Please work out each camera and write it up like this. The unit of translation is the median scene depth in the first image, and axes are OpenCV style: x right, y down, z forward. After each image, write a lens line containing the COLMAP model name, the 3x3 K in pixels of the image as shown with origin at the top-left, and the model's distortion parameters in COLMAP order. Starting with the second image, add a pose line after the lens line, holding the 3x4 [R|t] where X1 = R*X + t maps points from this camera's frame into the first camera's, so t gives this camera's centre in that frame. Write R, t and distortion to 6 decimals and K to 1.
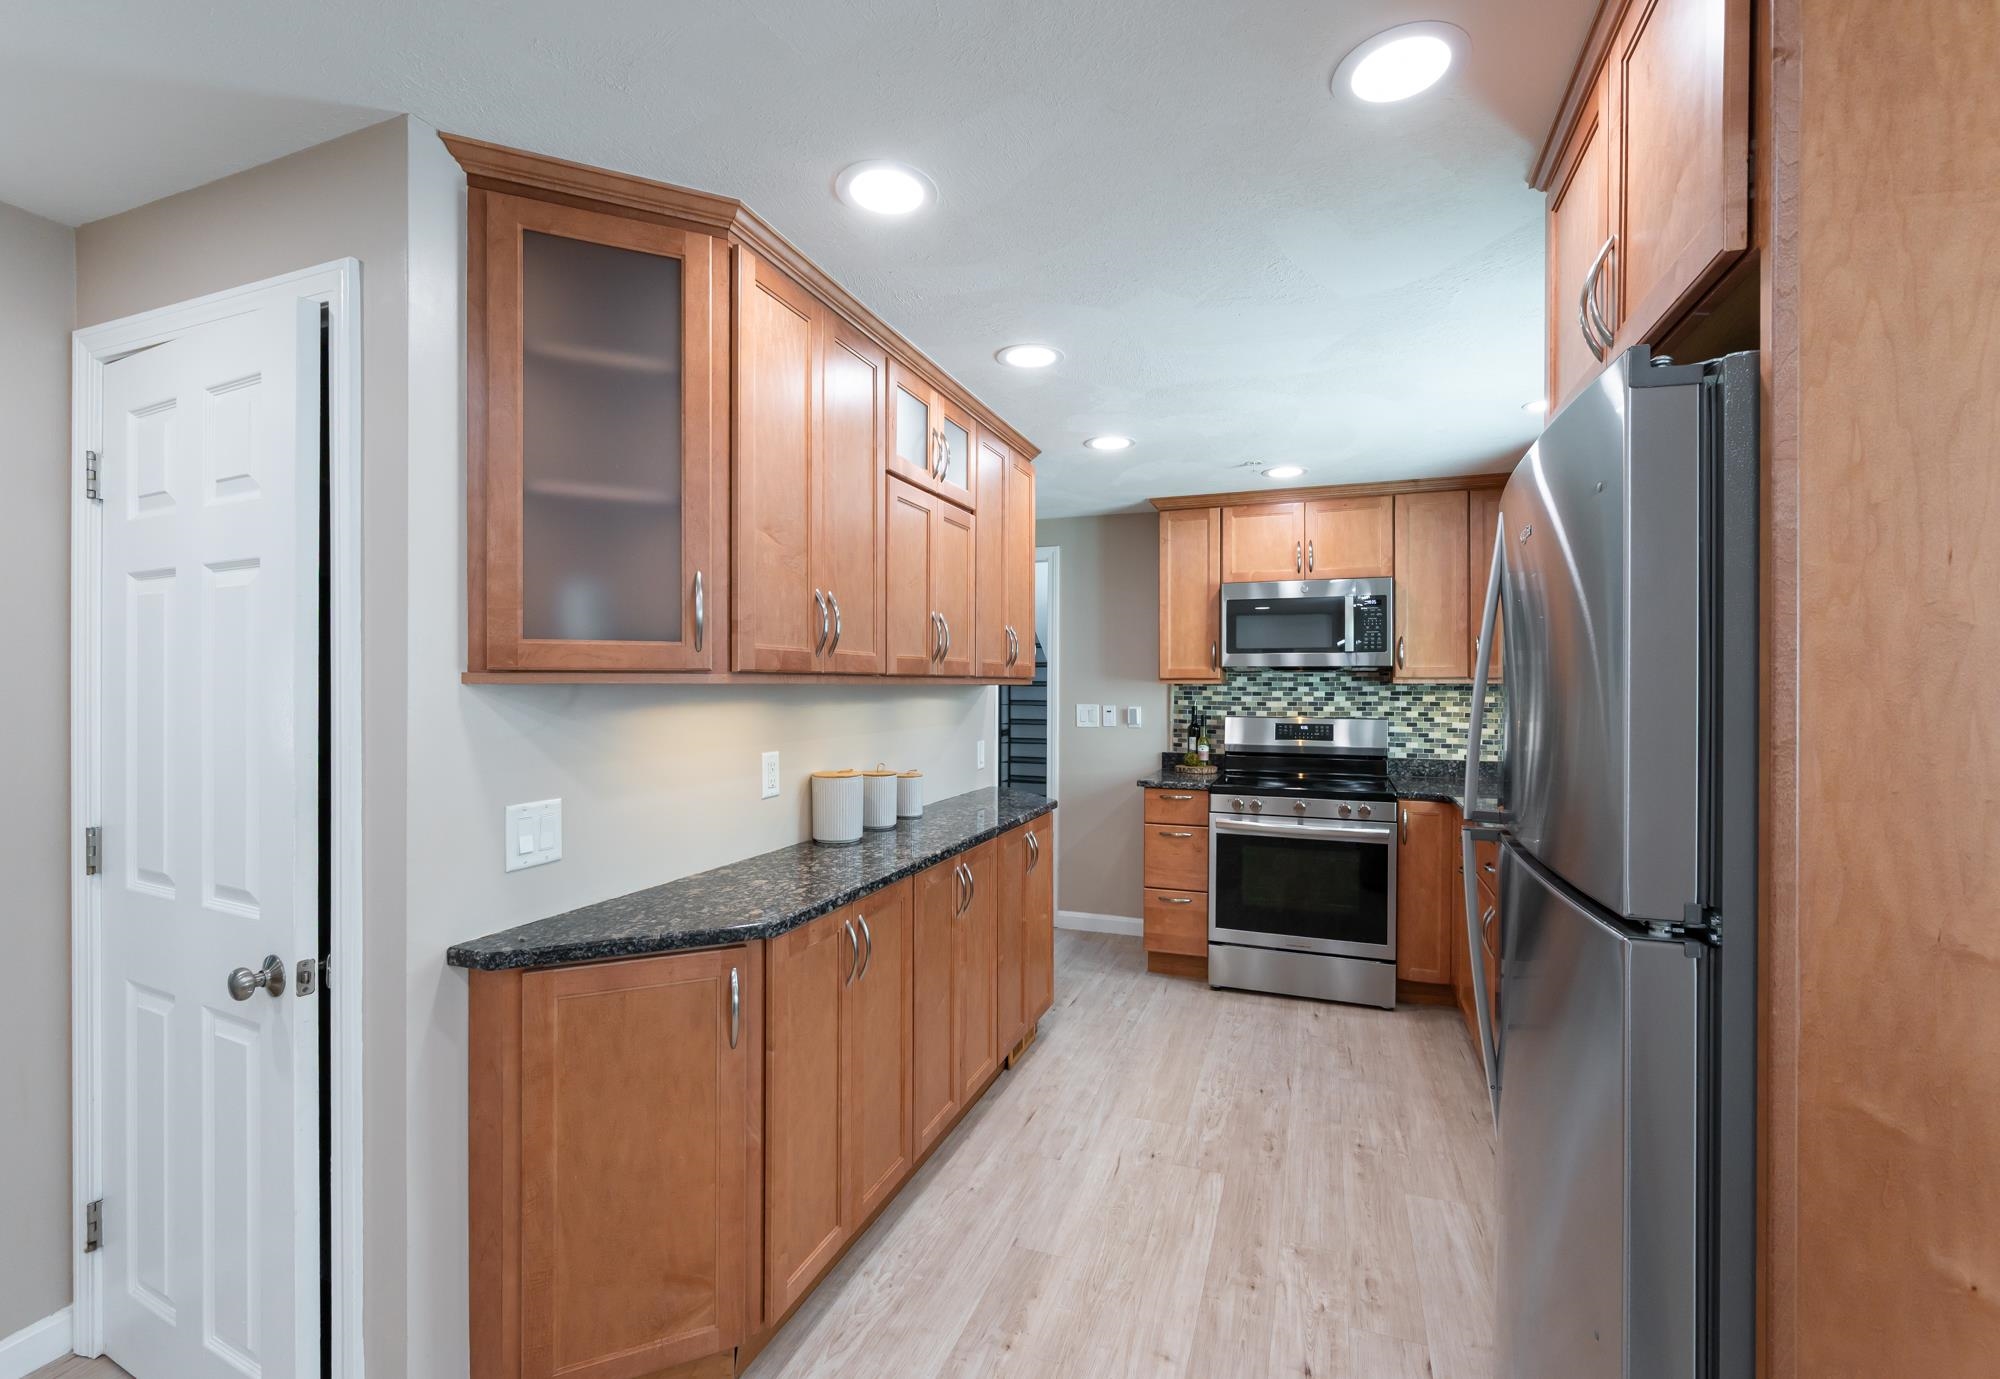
lens RADIAL K [[859.5, 0, 1013.1], [0, 859.5, 687.3], [0, 0, 1]] dist [-0.003393, -0.000766]
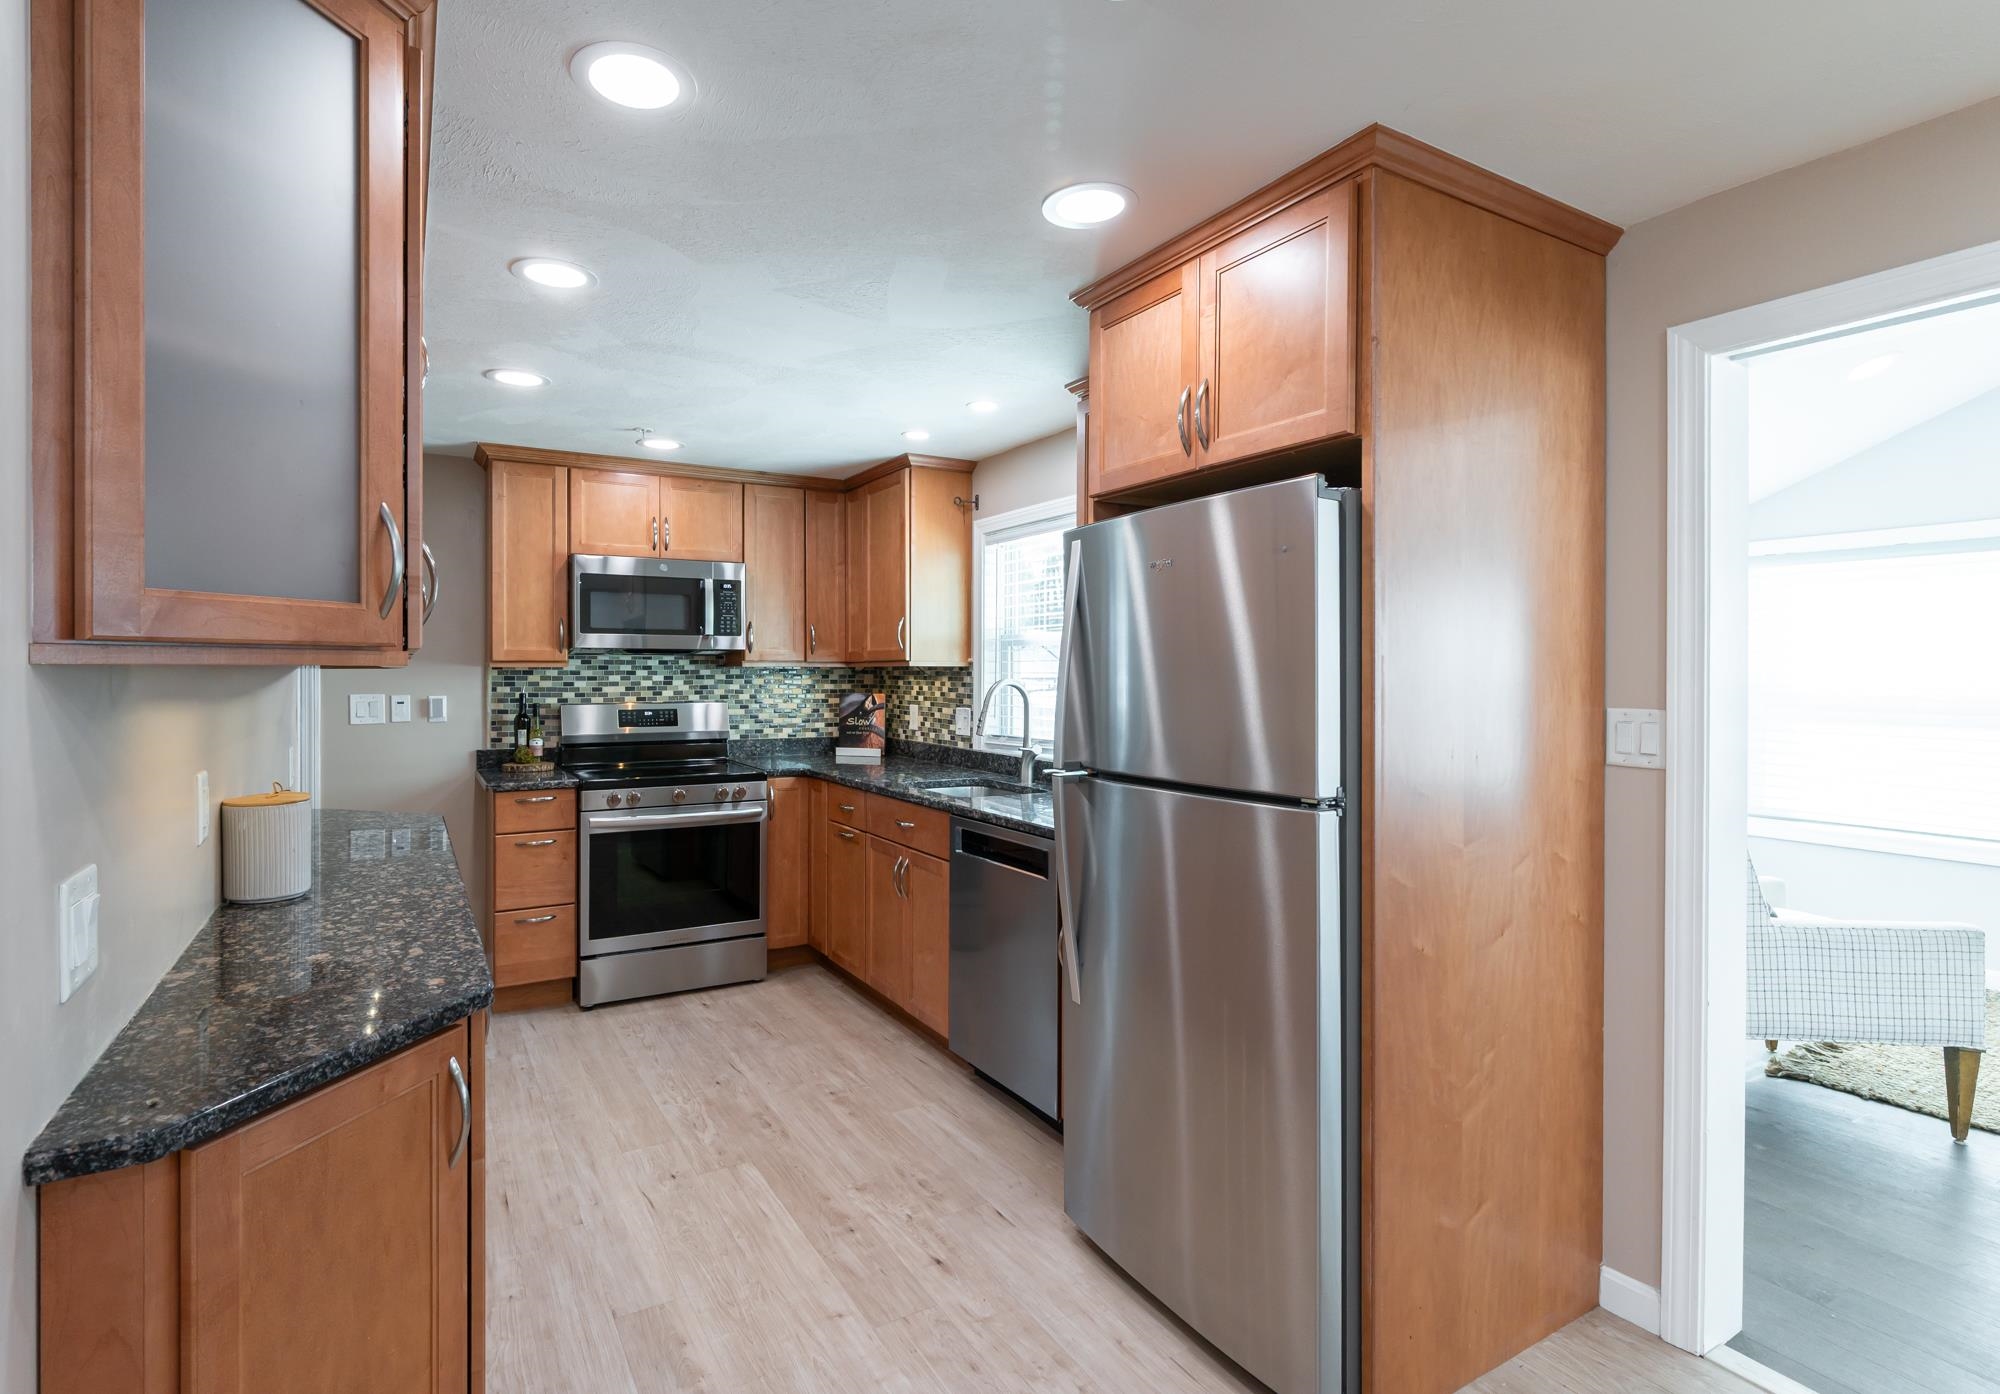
lens RADIAL K [[966.1, 0, 946.1], [0, 966.1, 670.8], [0, 0, 1]] dist [-0.004785, -0.000458]
pose [[0.651938, -0.003314, 0.758265, -0.302369], [0.003922, 0.999992, 0.000998, 0.000030], [-0.758262, 0.002323, 0.651946, 0.067597]]
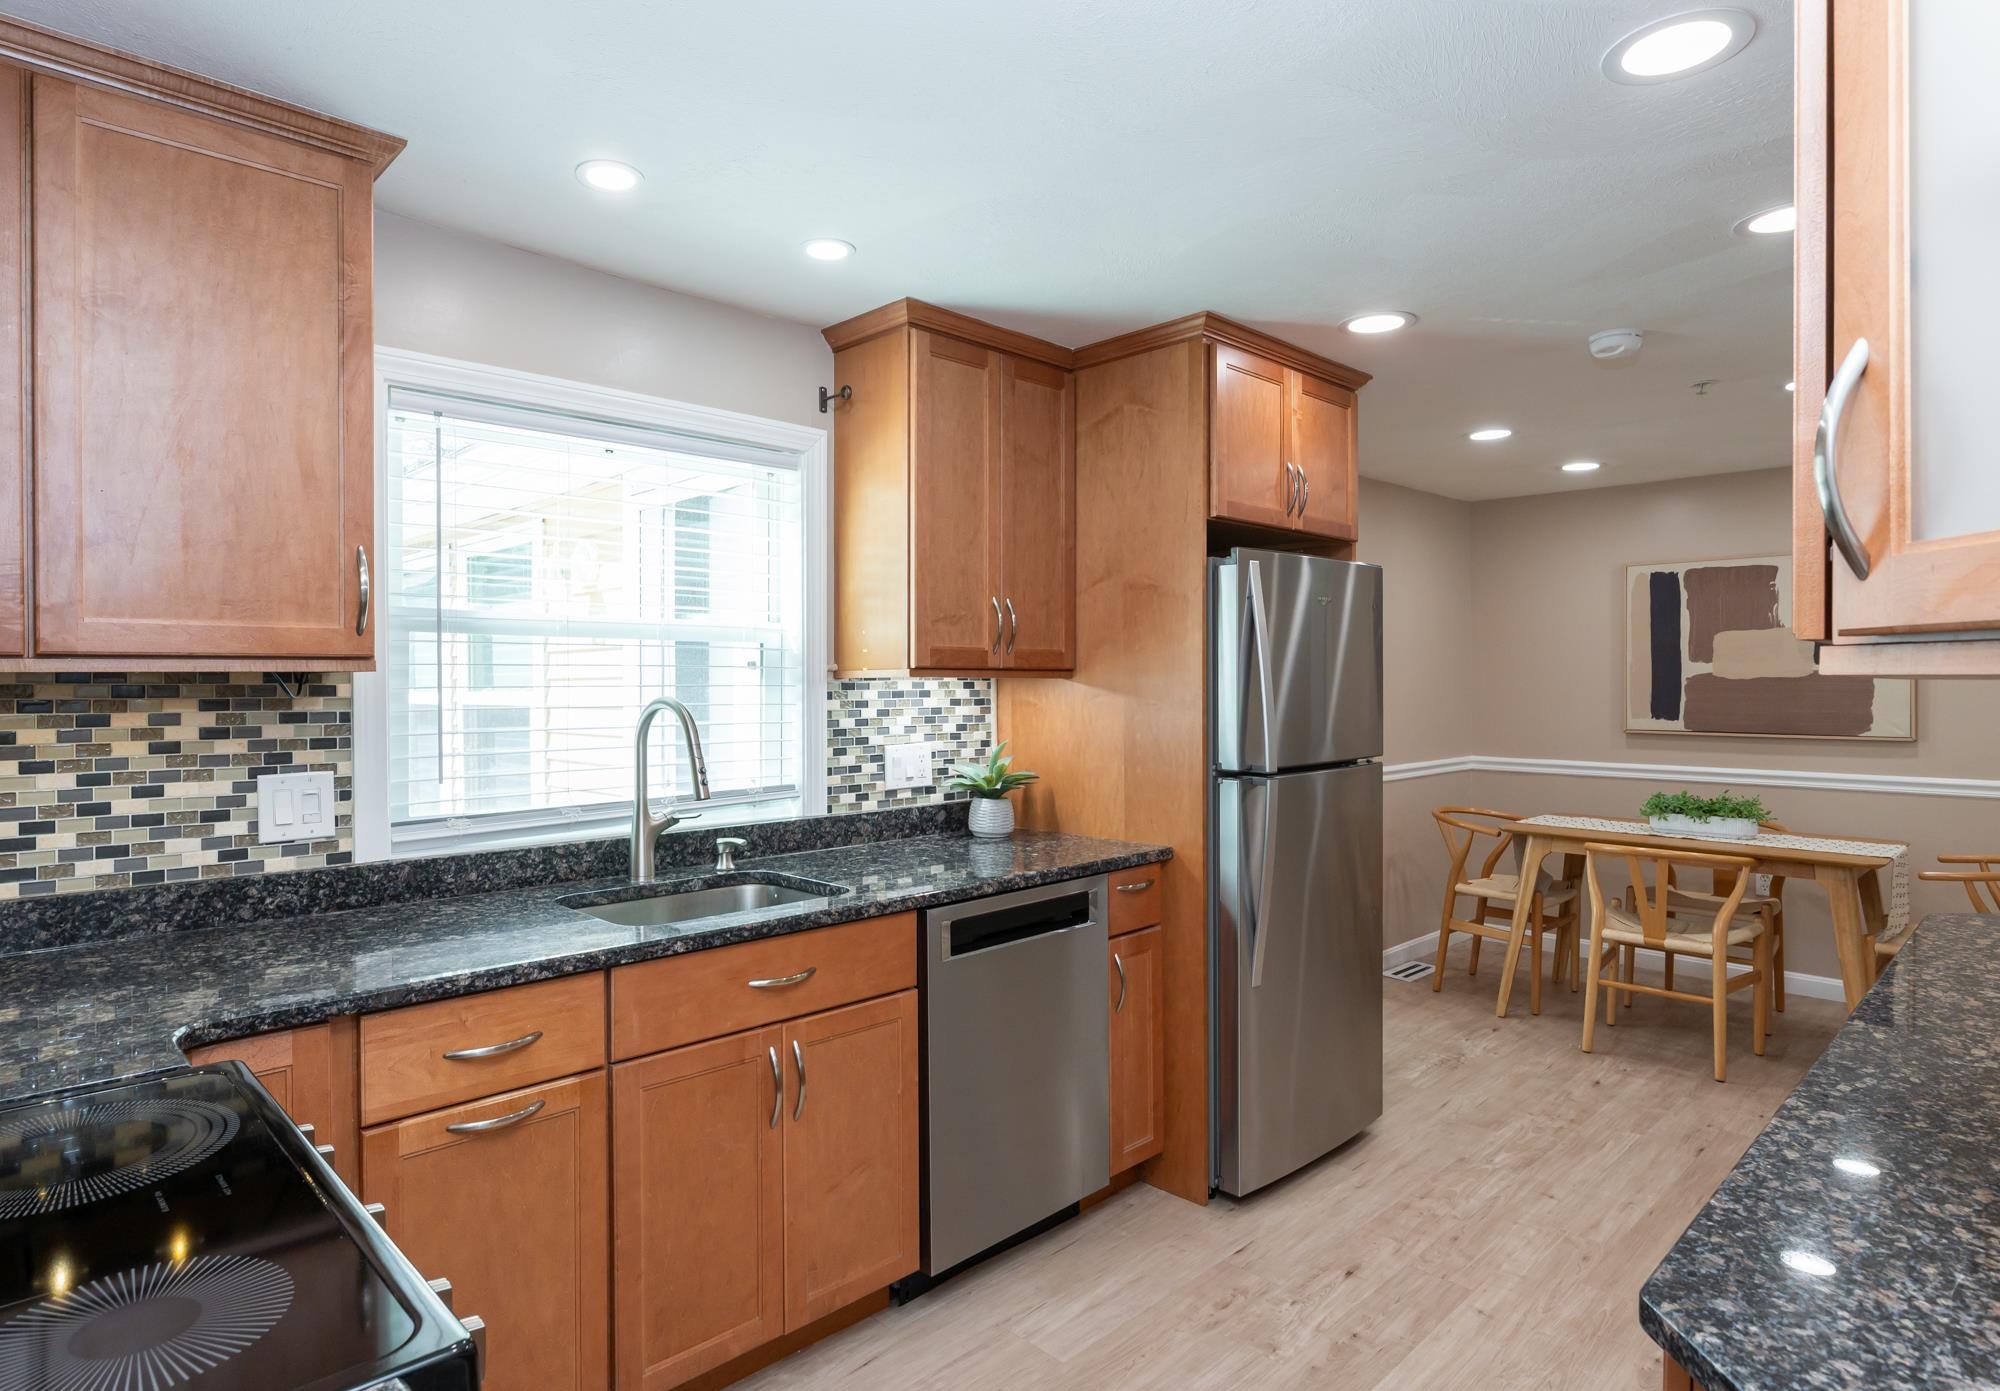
lens RADIAL K [[1100.7, 0, 952.1], [0, 1100.7, 684.0], [0, 0, 1]] dist [-0.008735, 0.000678]
pose [[-0.892170, -0.003404, 0.451687, 0.074442], [0.000365, 0.999966, 0.008257, -0.003458], [-0.451700, 0.007531, -0.892138, 1.217846]]
